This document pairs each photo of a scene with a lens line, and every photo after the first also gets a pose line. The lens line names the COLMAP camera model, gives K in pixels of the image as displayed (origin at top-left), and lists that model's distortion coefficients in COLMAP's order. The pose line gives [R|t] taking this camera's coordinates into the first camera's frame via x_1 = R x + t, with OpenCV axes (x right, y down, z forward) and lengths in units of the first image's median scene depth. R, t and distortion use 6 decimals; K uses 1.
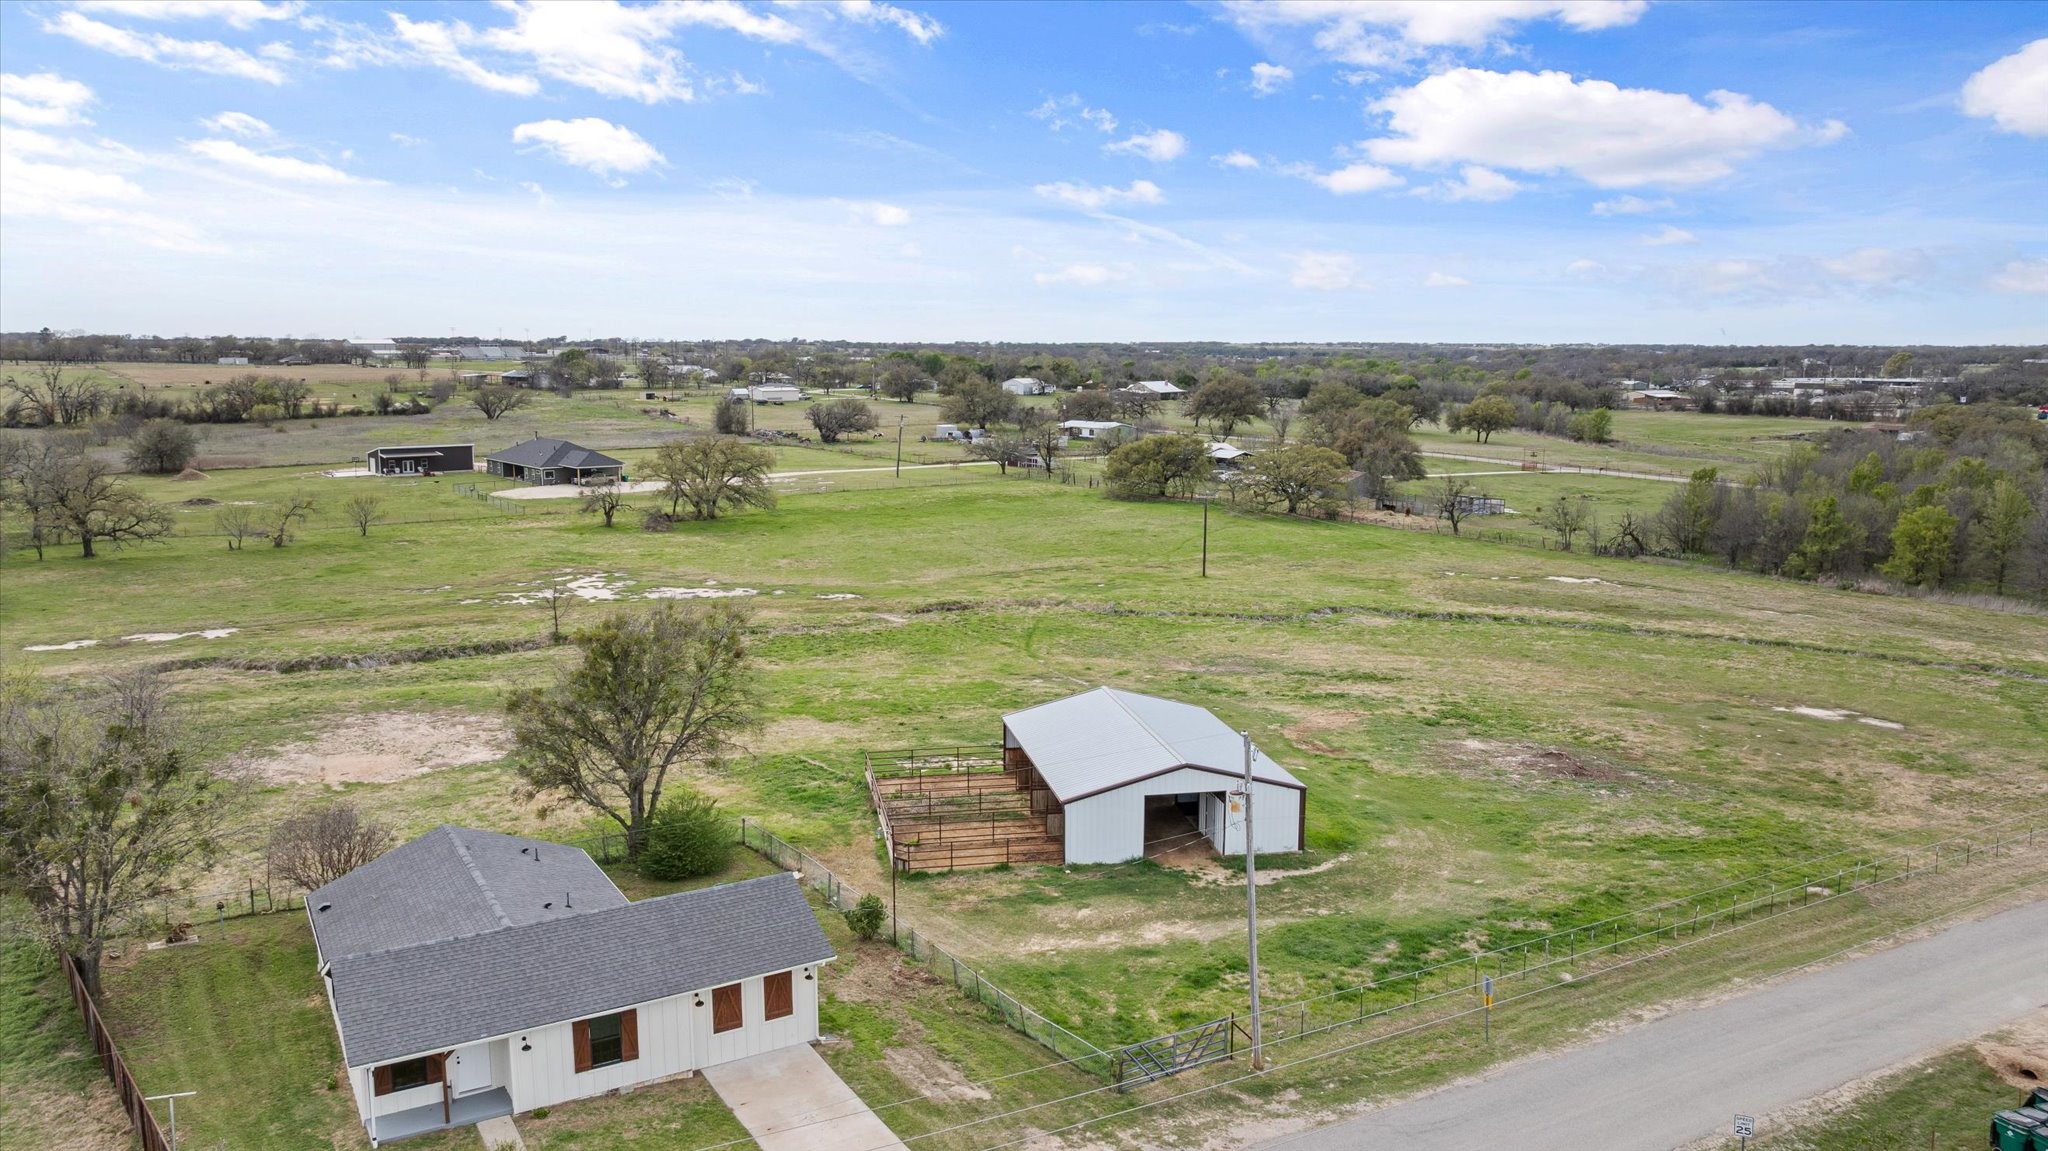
lens RADIAL K [[1442.4, 0, 1024.0], [0, 1442.4, 575.5], [0, 0, 1]] dist [-0.025064, -0.005917]
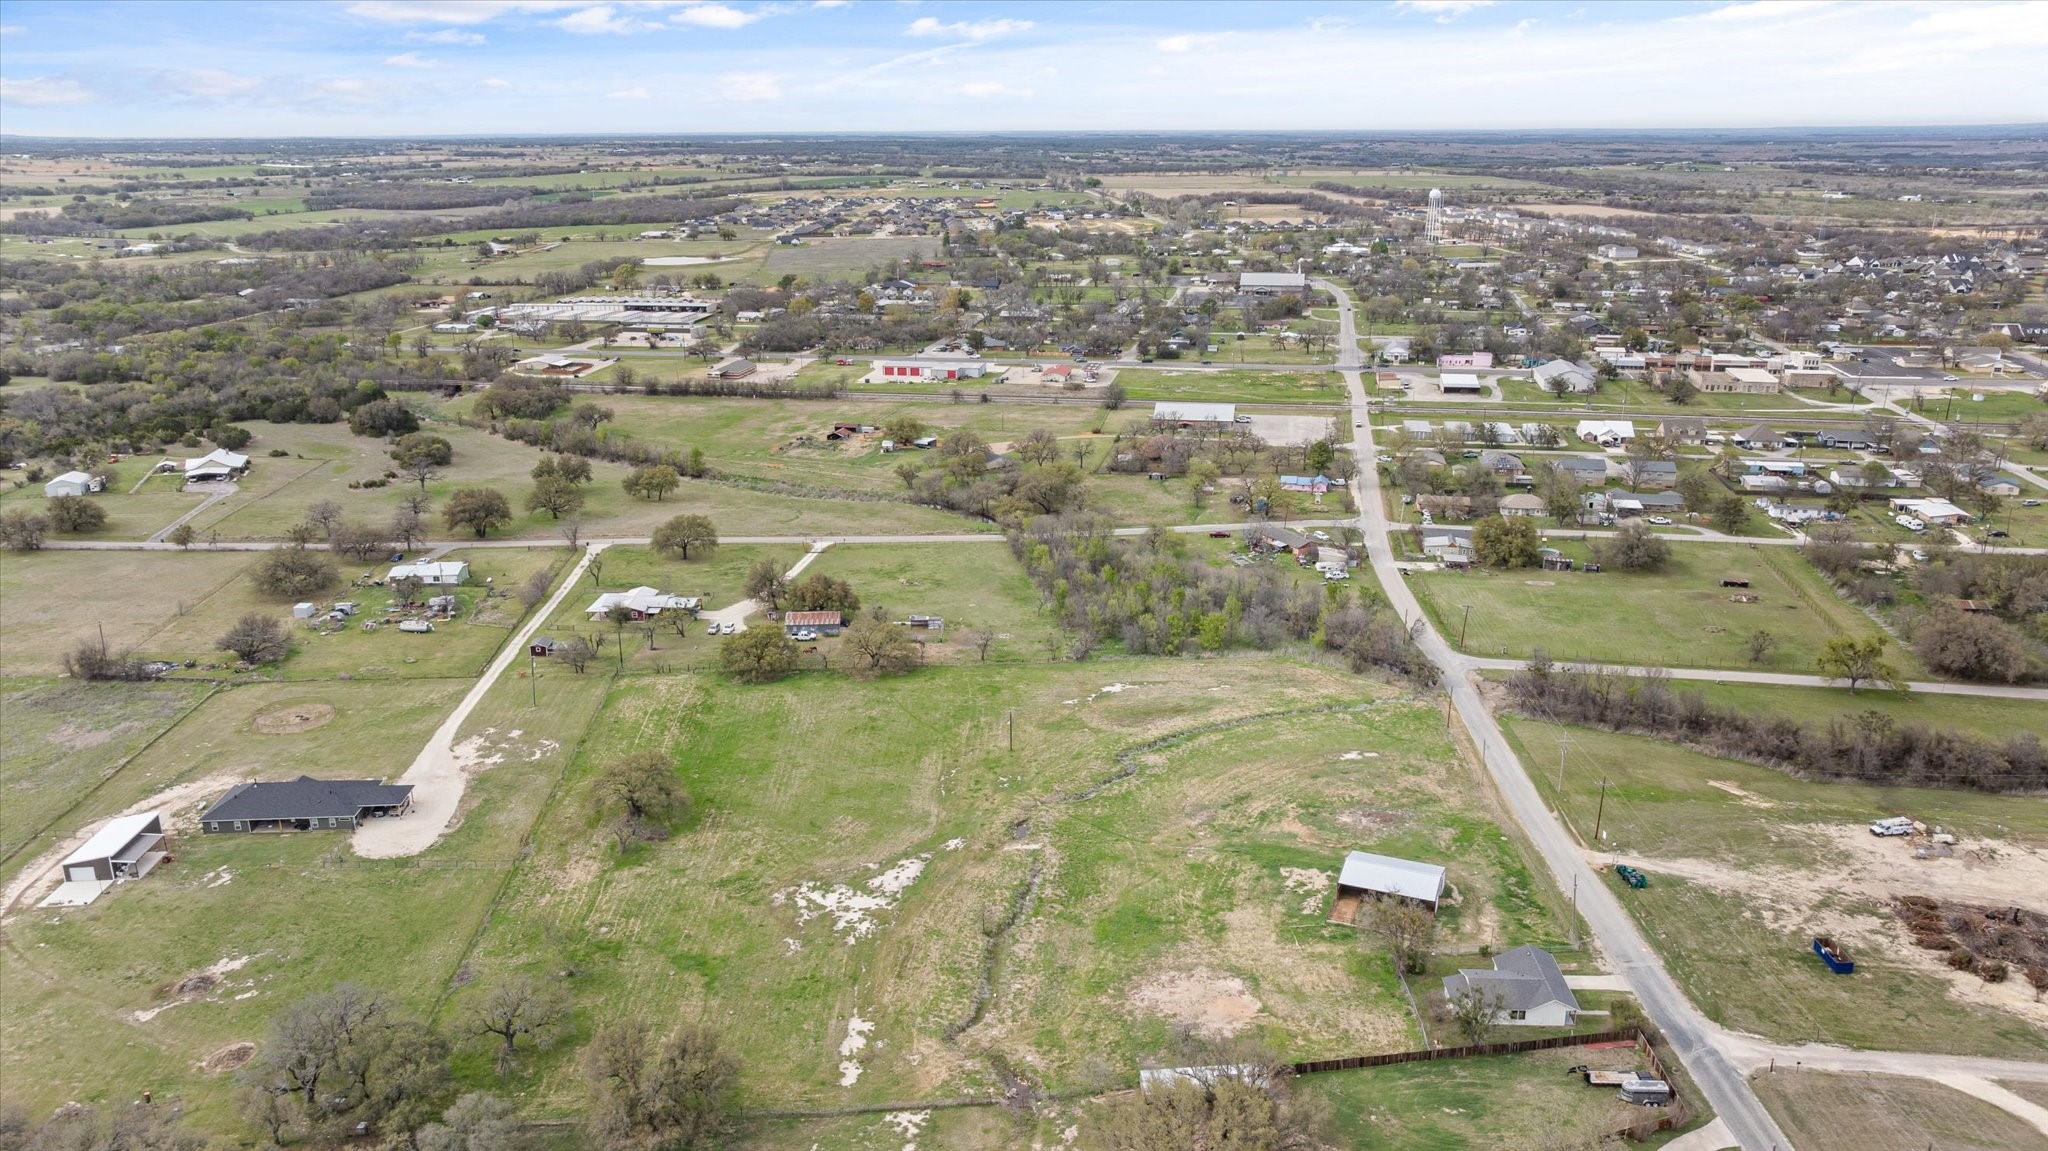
lens RADIAL K [[1442.4, 0, 1024.0], [0, 1442.4, 575.5], [0, 0, 1]] dist [-0.025064, -0.005917]
pose [[0.559251, -0.255240, 0.788728, -3.041186], [0.131635, 0.966692, 0.219495, -1.489603], [-0.818481, -0.018929, 0.574222, -0.182885]]
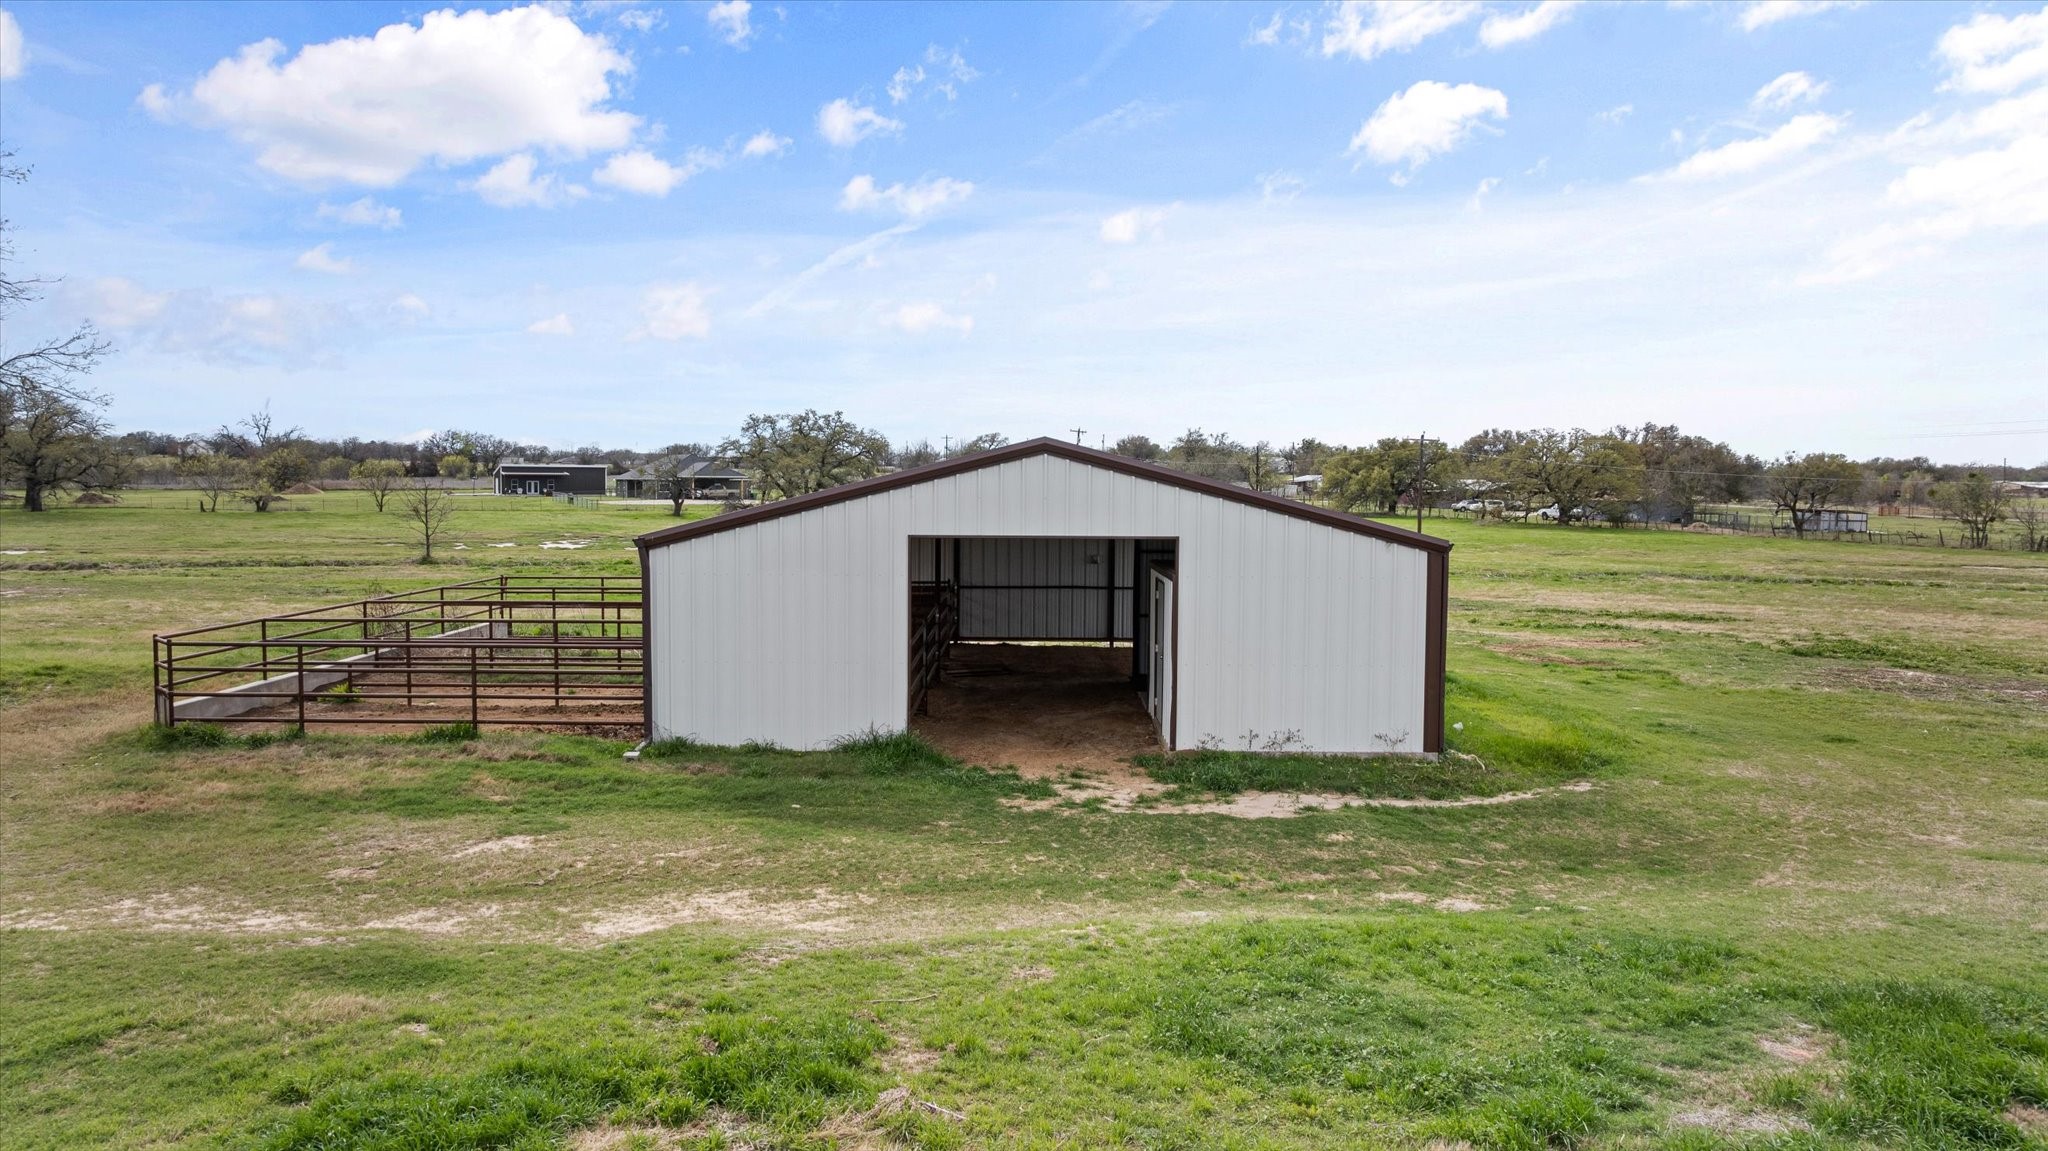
lens RADIAL K [[1442.4, 0, 1024.0], [0, 1442.4, 575.5], [0, 0, 1]] dist [-0.025064, -0.005917]
pose [[0.981704, 0.015915, -0.189749, 0.168076], [-0.033475, 0.995406, -0.089704, 0.188172], [0.187449, 0.094414, 0.977726, 0.692972]]
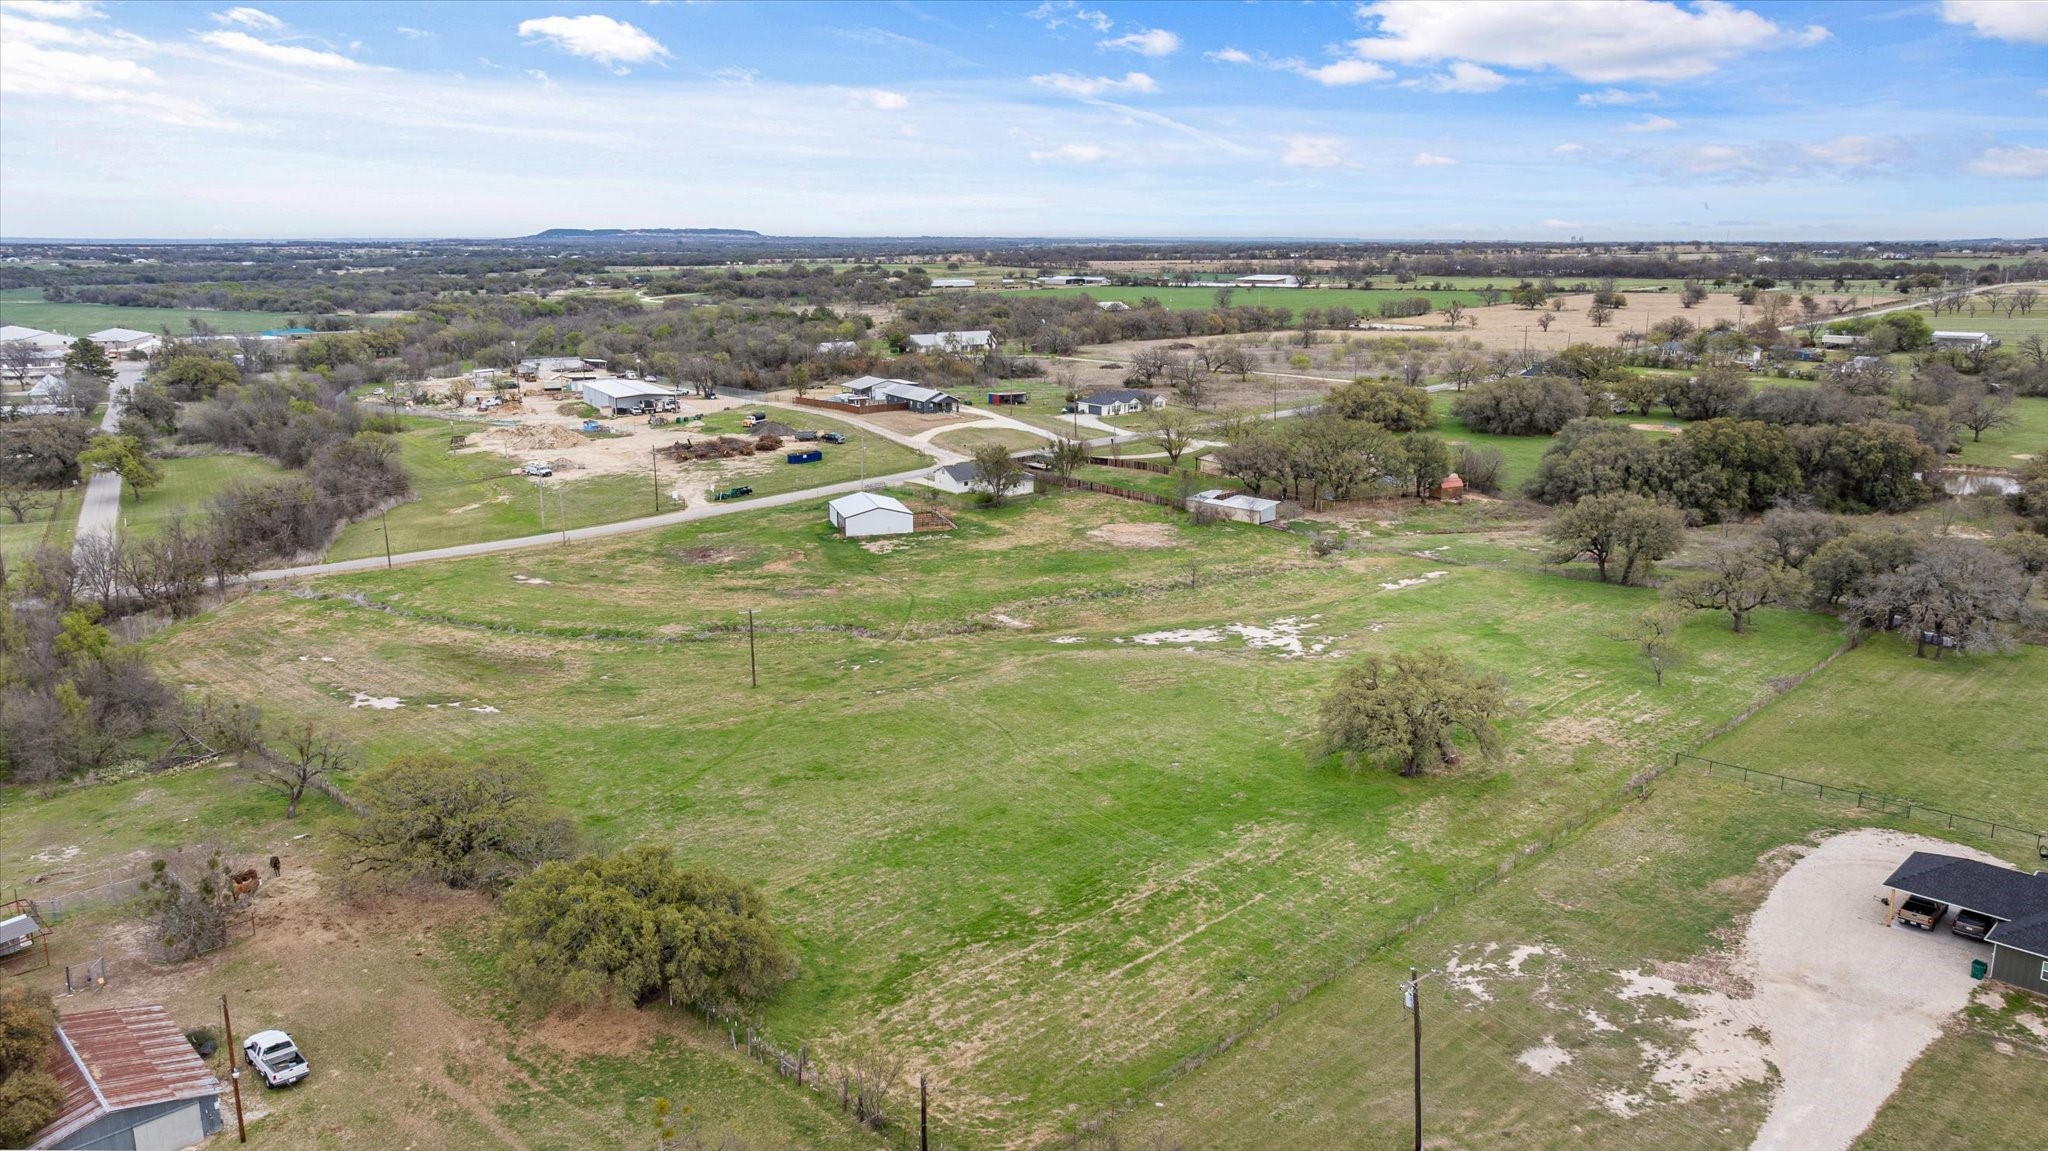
lens RADIAL K [[1443.9, 0, 1063.3], [0, 1443.9, 575.2], [0, 0, 1]] dist [-0.006016, -0.002377]
pose [[-0.990747, 0.025576, -0.133291, 0.096474], [-0.027239, 0.924634, 0.379882, -1.142027], [0.132962, 0.379998, -0.915381, 4.682377]]
